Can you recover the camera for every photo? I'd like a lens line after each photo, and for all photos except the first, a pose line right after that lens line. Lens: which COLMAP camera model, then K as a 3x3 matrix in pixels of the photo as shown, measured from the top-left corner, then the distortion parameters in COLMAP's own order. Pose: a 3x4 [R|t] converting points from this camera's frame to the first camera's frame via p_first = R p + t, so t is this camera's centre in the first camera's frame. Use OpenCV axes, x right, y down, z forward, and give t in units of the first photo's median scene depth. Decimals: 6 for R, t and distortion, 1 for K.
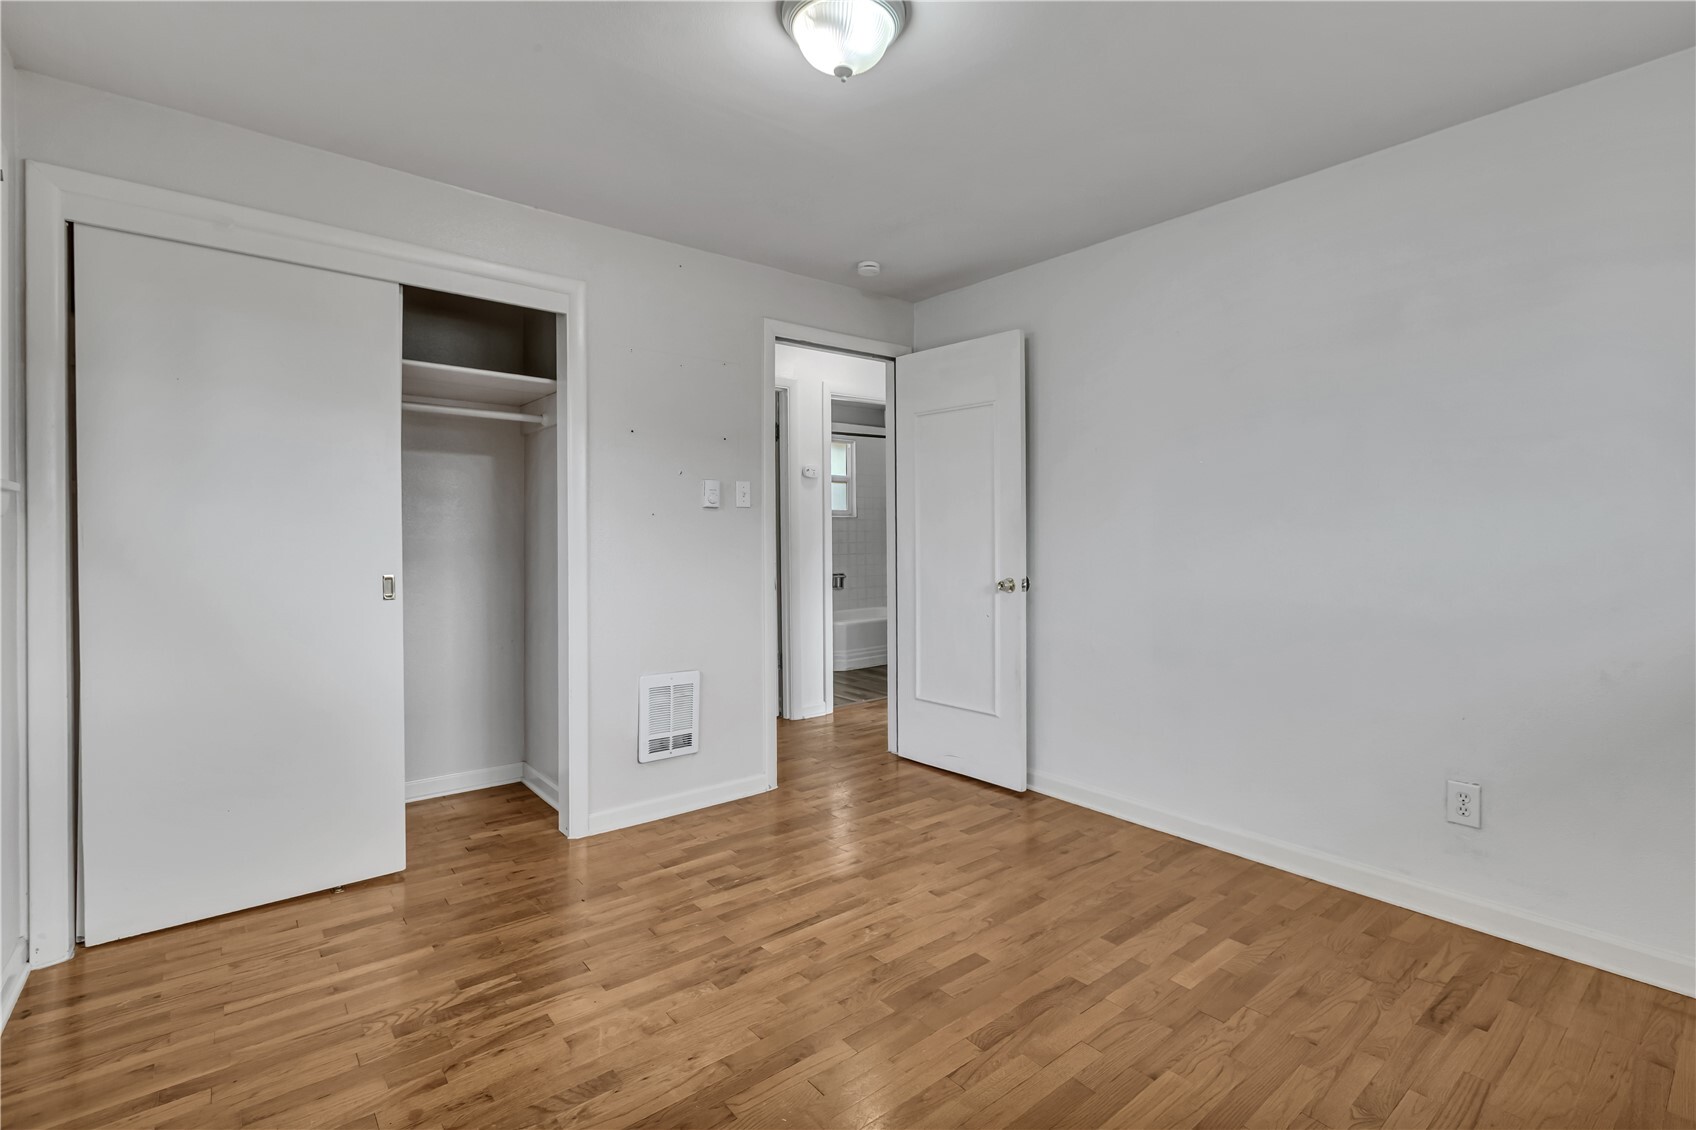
lens RADIAL K [[779.9, 0, 855.9], [0, 779.9, 527.2], [0, 0, 1]] dist [-0.006505, -0.000210]
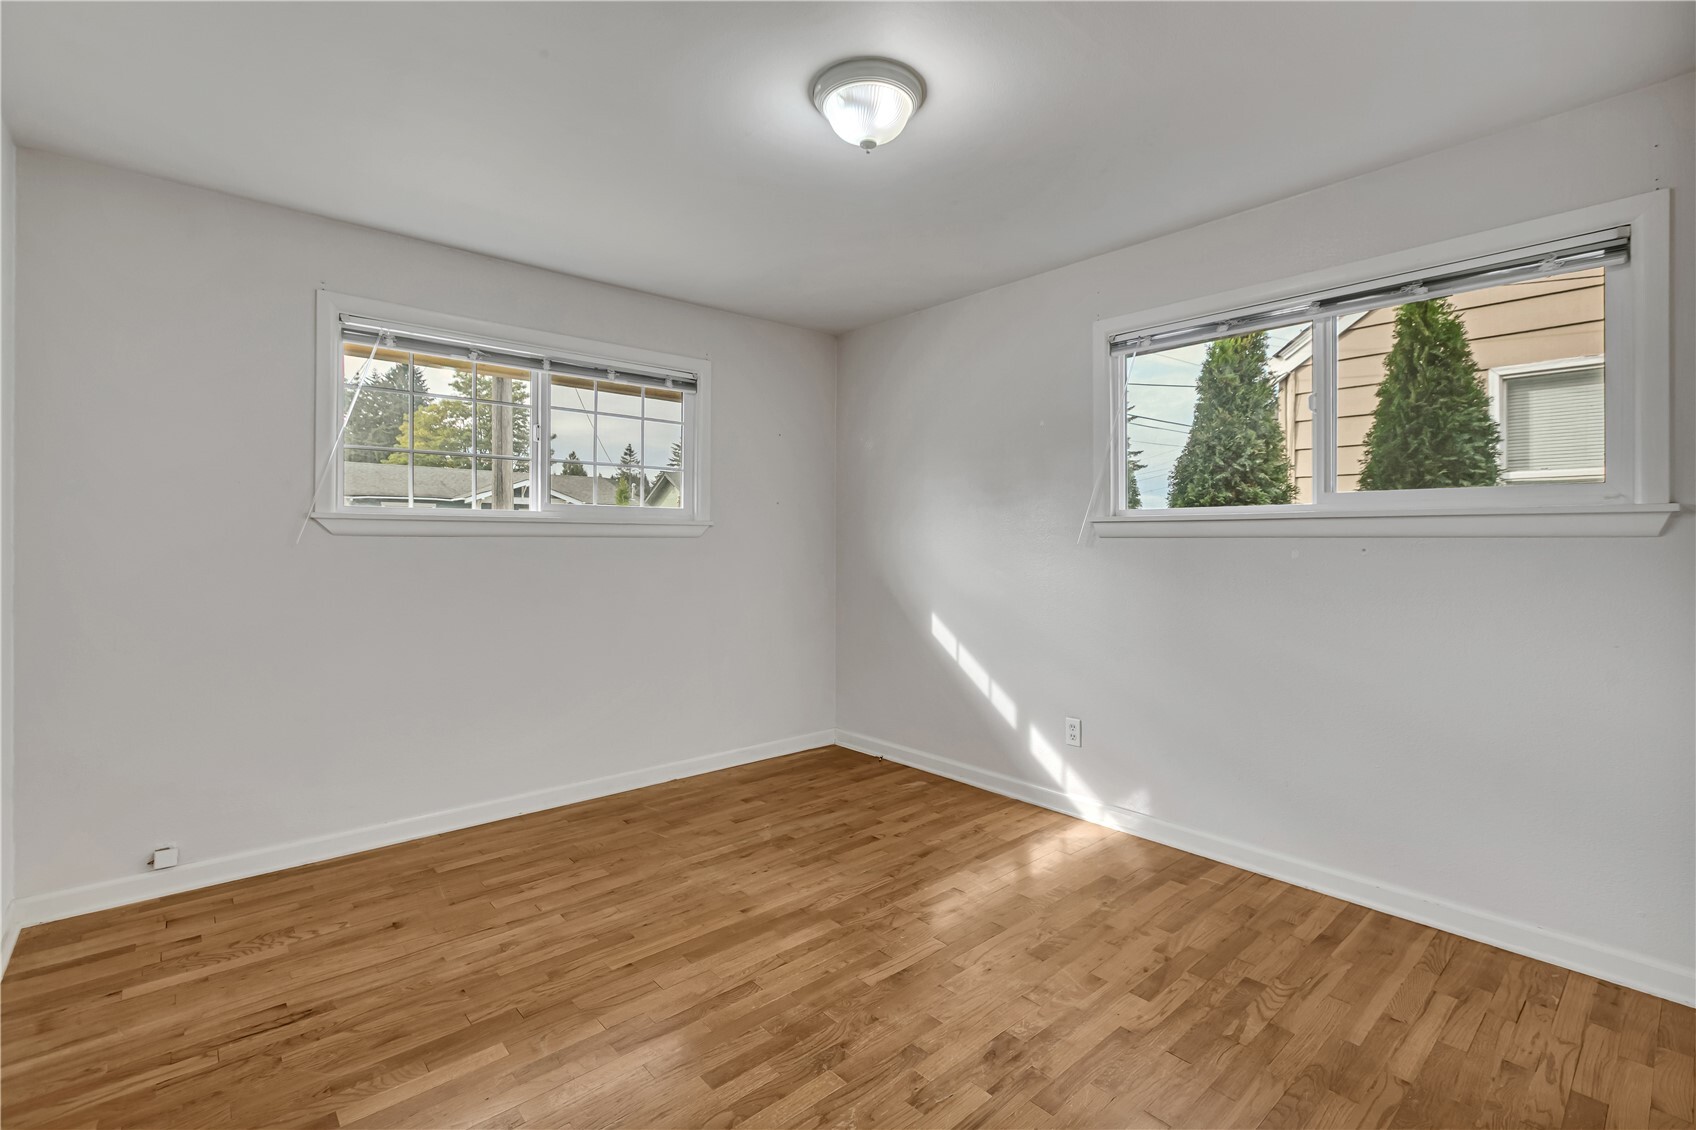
lens RADIAL K [[779.9, 0, 855.9], [0, 779.9, 527.2], [0, 0, 1]] dist [-0.006505, -0.000210]
pose [[-0.999221, -0.002868, -0.039371, 0.046663], [-0.001765, 0.999605, -0.028032, 0.005779], [0.039436, -0.027941, -0.998831, 1.964309]]
